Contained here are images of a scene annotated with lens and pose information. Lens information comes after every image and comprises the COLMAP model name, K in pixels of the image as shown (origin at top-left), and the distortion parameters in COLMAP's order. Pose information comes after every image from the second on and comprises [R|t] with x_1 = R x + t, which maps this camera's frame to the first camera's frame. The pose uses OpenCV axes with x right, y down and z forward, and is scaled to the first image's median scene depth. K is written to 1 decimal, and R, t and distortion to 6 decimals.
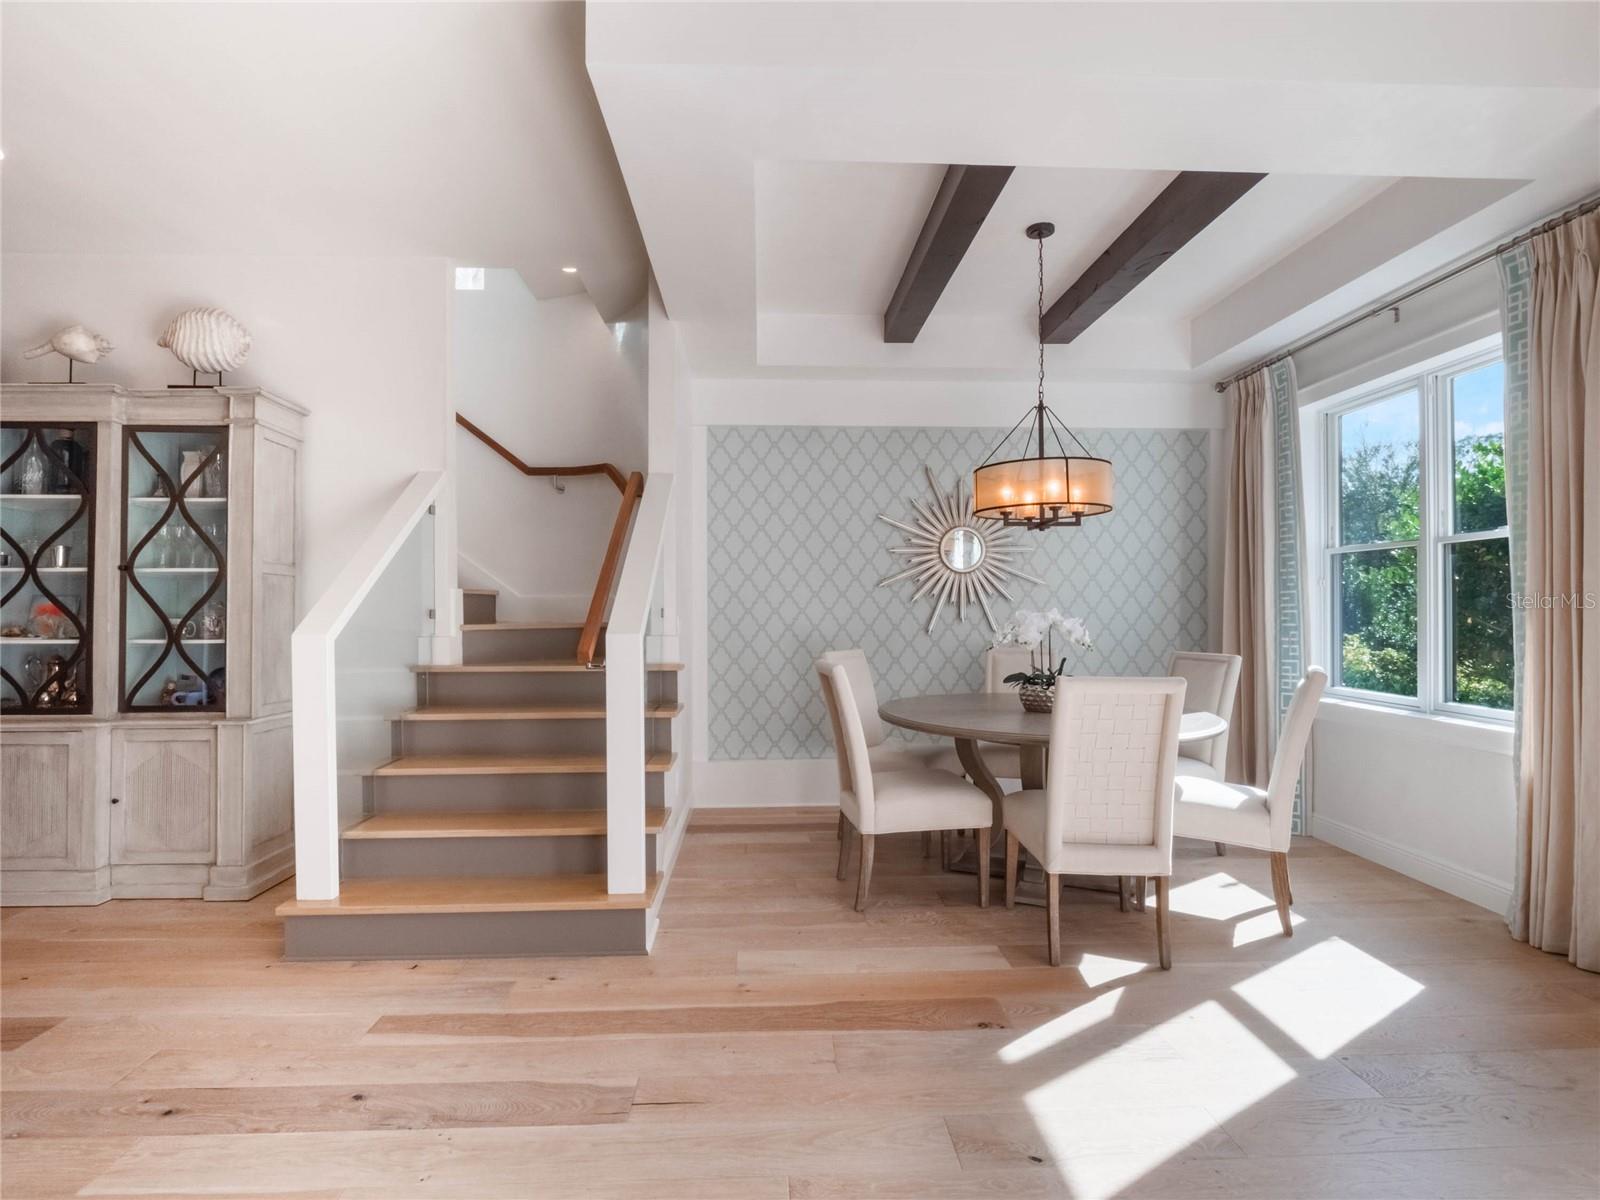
lens RADIAL K [[790.6, 0, 800.0], [0, 790.6, 600.0], [0, 0, 1]] dist [-0.004114, -0.002131]
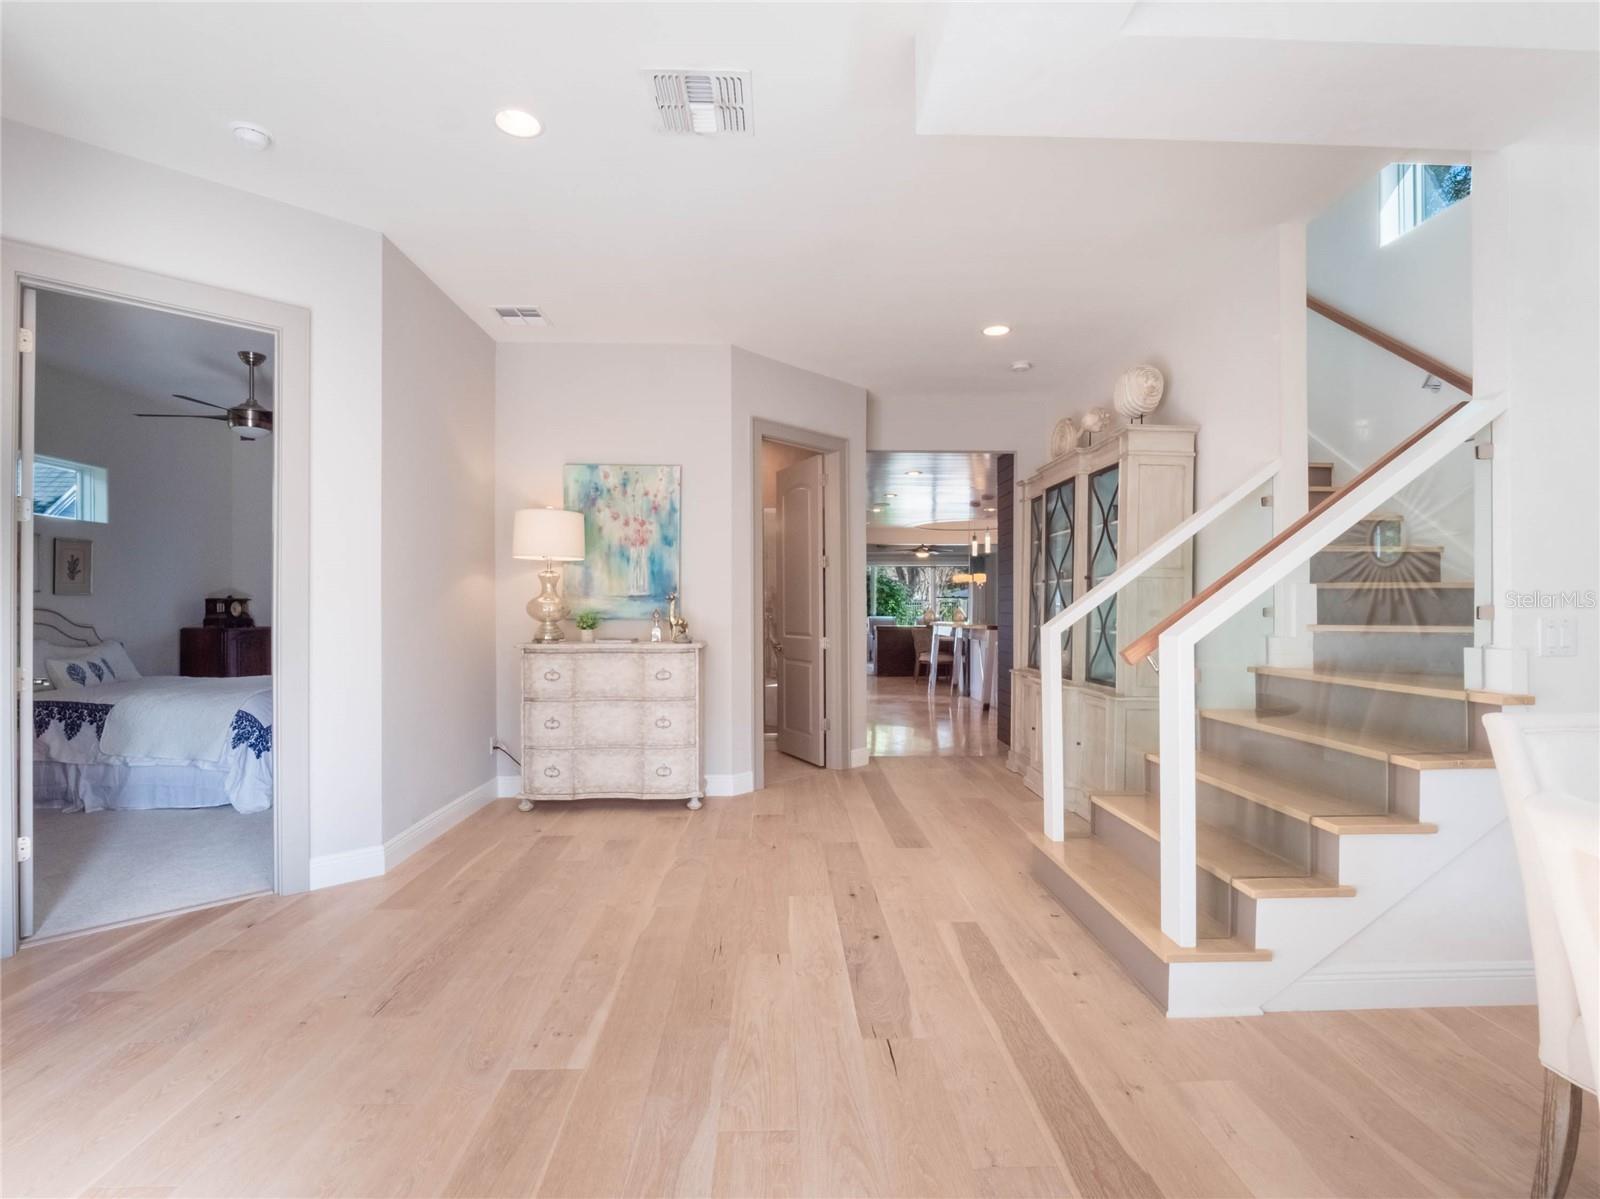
lens RADIAL K [[790.6, 0, 800.0], [0, 790.6, 599.5], [0, 0, 1]] dist [-0.004114, -0.002131]
pose [[-0.010049, -0.008271, -0.999915, 0.759080], [0.008478, 0.999929, -0.008356, 0.009723], [0.999914, -0.008561, -0.009978, 0.722272]]
